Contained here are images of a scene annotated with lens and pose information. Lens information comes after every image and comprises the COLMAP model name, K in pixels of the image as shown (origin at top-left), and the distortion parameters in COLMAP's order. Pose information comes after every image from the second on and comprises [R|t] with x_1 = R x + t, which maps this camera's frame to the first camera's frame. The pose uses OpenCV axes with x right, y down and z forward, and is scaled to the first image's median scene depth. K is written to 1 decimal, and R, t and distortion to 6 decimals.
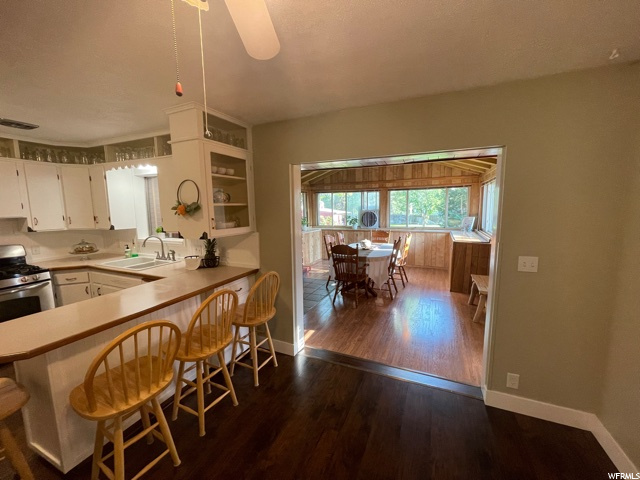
lens RADIAL K [[259.1, 0, 321.4], [0, 259.1, 237.0], [0, 0, 1]] dist [0.002791, 0.001925]
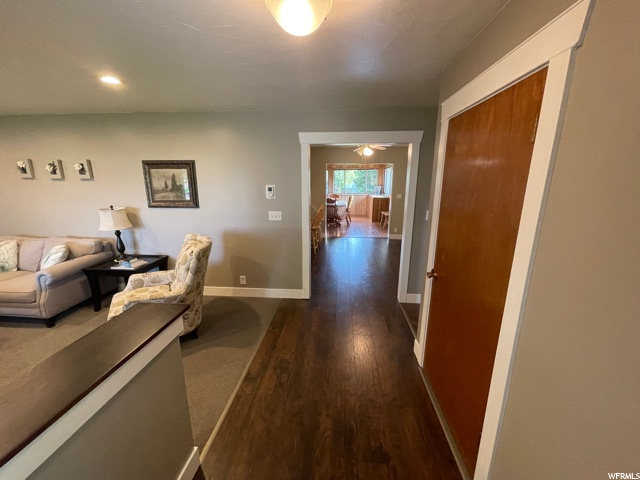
lens RADIAL K [[259.1, 0, 319.1], [0, 259.1, 239.4], [0, 0, 1]] dist [0.002791, 0.001925]
pose [[0.945711, -0.063662, 0.318714, -0.494151], [0.029277, 0.993328, 0.111541, 0.090738], [-0.323689, -0.096155, 0.941265, -0.710948]]
